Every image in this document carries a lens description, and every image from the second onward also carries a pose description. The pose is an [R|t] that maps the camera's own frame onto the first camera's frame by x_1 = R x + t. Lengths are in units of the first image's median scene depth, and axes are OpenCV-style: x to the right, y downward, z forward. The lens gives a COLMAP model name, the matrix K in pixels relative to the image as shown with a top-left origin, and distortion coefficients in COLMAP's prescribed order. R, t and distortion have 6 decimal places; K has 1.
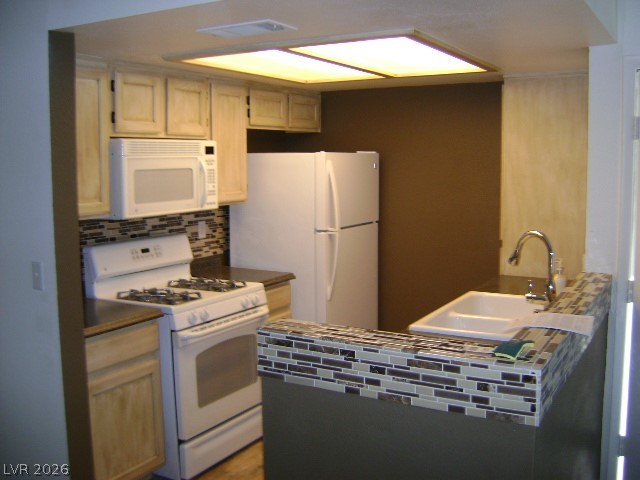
lens RADIAL K [[691.2, 0, 320.4], [0, 691.2, 241.7], [0, 0, 1]] dist [-0.134248, 0.000000]
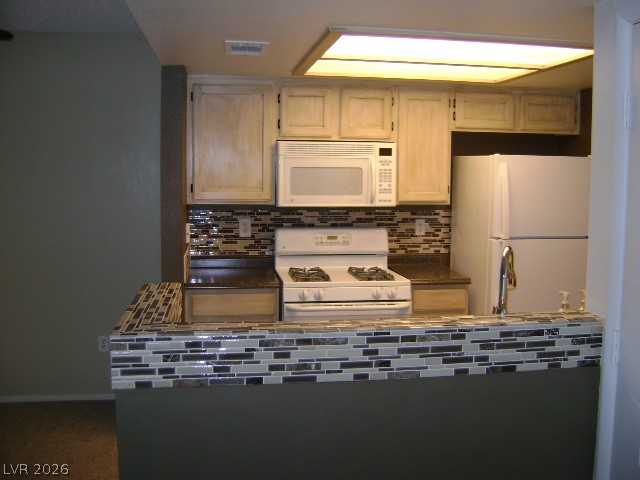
lens RADIAL K [[691.2, 0, 321.1], [0, 691.2, 237.1], [0, 0, 1]] dist [-0.134248, 0.000000]
pose [[0.621427, 0.091796, -0.778076, 0.635618], [-0.106377, 0.993802, 0.032287, -0.023298], [0.776217, 0.062705, 0.627340, 0.245783]]
